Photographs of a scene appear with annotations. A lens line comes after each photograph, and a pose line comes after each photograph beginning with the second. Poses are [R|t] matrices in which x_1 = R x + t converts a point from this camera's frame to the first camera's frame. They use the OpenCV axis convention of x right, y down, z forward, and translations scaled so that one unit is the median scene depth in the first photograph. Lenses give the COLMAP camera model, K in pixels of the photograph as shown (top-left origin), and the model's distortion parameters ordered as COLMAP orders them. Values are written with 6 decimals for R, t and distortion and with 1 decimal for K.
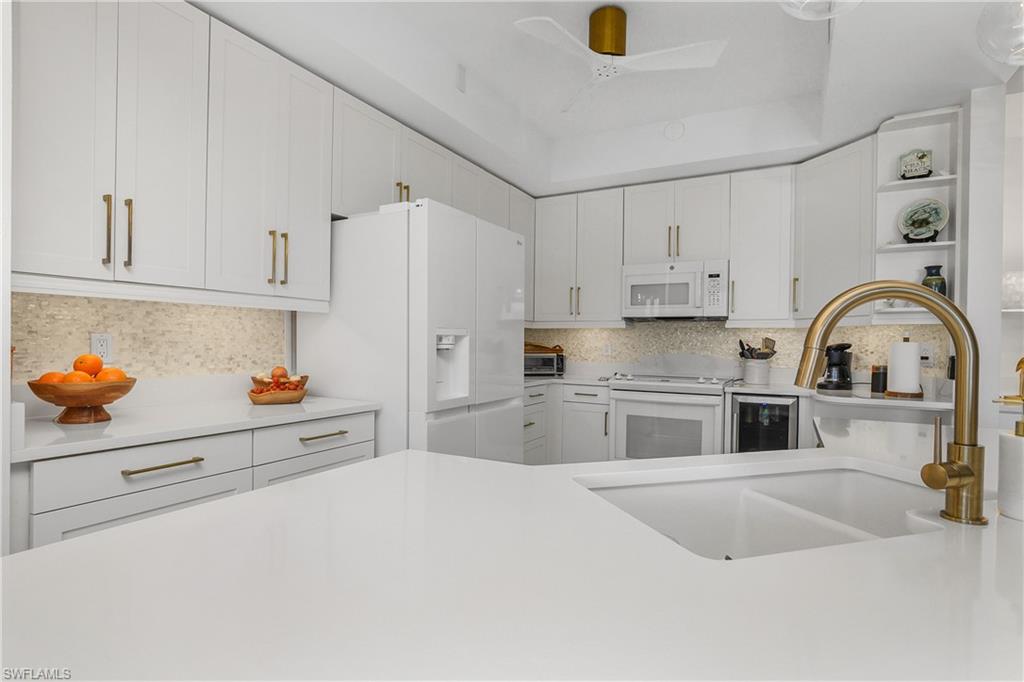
lens RADIAL K [[534.1, 0, 512.0], [0, 534.1, 341.0], [0, 0, 1]] dist [-0.002455, -0.000236]
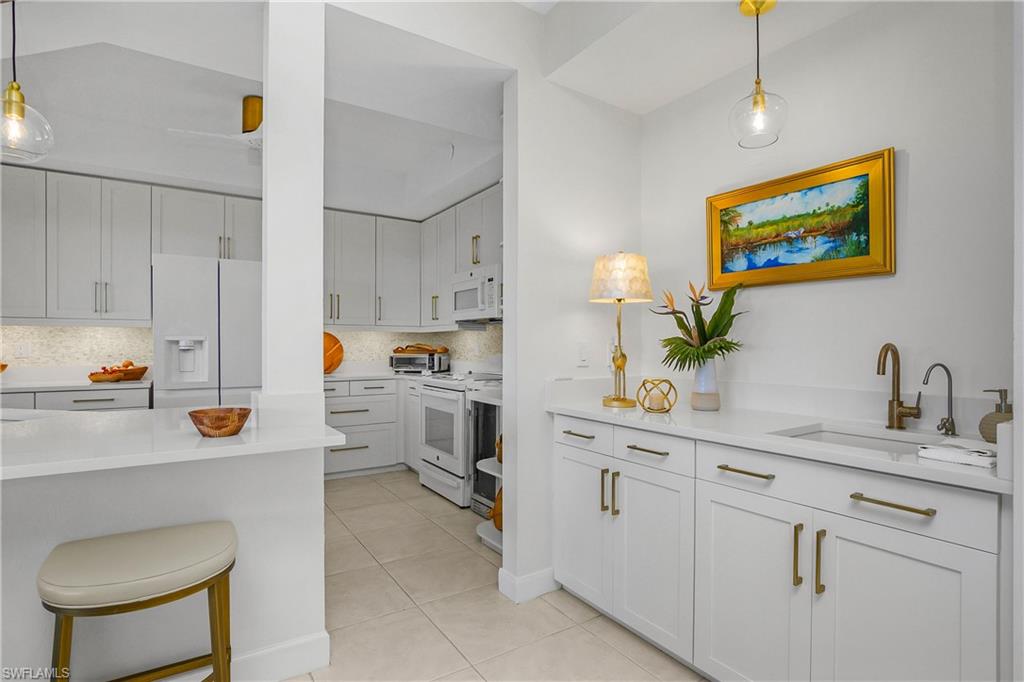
lens RADIAL K [[507.3, 0, 512.8], [0, 507.3, 347.8], [0, 0, 1]] dist [-0.013643, -0.000049]
pose [[0.876213, -0.009060, -0.481839, 1.211595], [0.011323, 0.999934, 0.001787, 0.016471], [0.481791, -0.007022, 0.876258, 0.178268]]
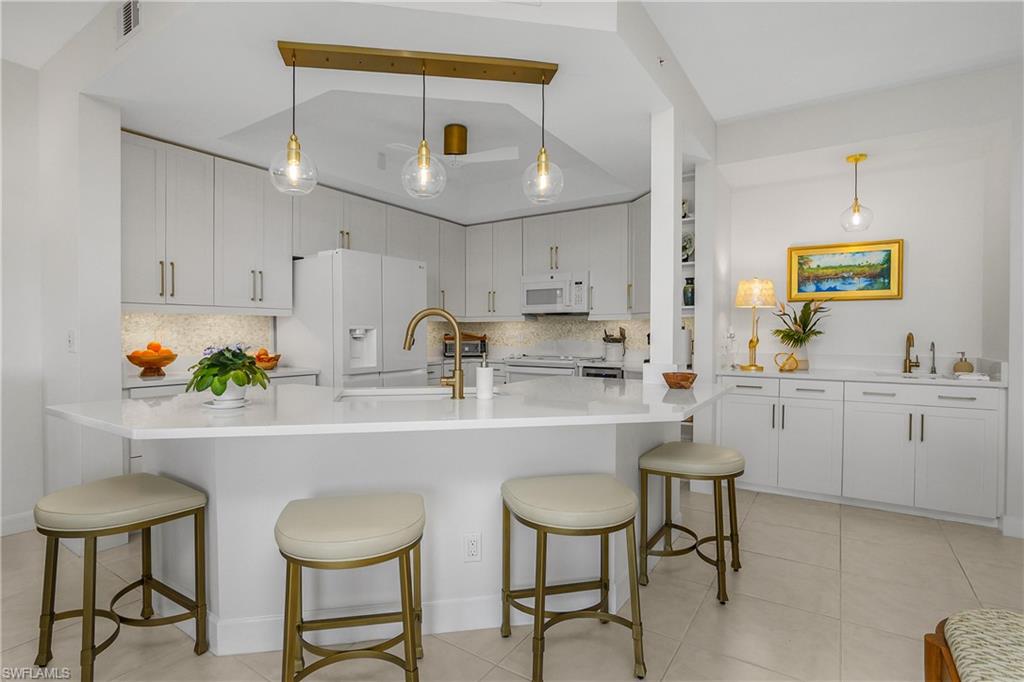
lens RADIAL K [[520.4, 0, 505.3], [0, 520.4, 340.0], [0, 0, 1]] dist [0.001174, -0.000109]
pose [[0.995954, -0.010597, -0.089239, 0.412467], [0.012053, 0.999803, 0.015789, 0.002823], [0.089054, -0.016801, 0.995885, -0.493100]]
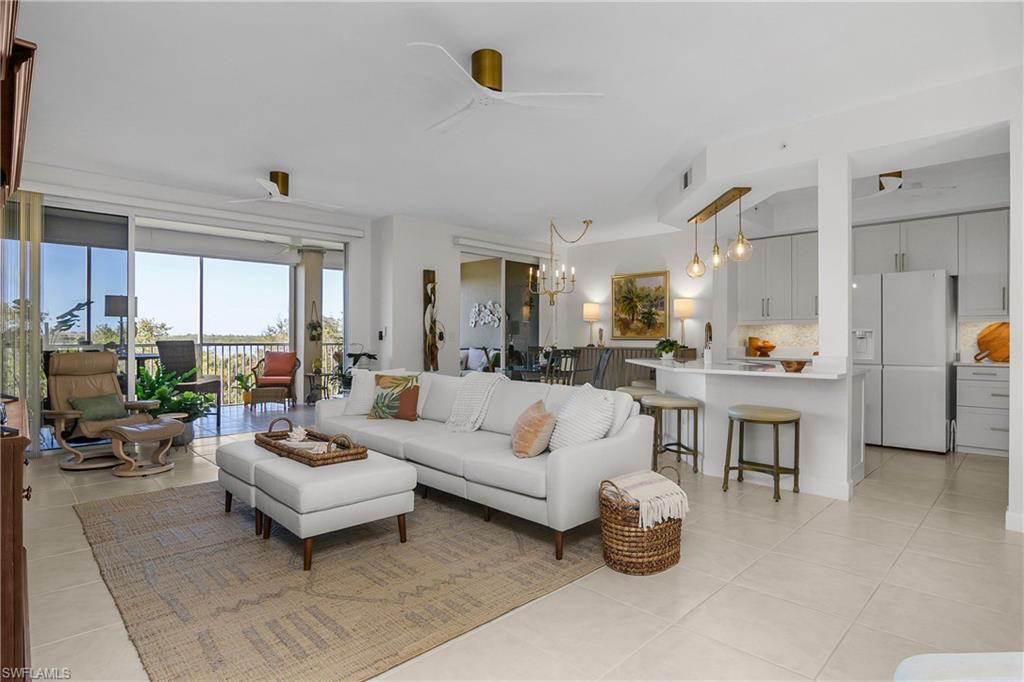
lens RADIAL K [[540.6, 0, 514.0], [0, 540.6, 346.2], [0, 0, 1]] dist [-0.024253, 0.000675]
pose [[-0.287076, 0.002072, -0.957905, 2.192646], [-0.001437, 0.999996, 0.002594, 0.043366], [0.957907, 0.002121, -0.287072, 0.220679]]
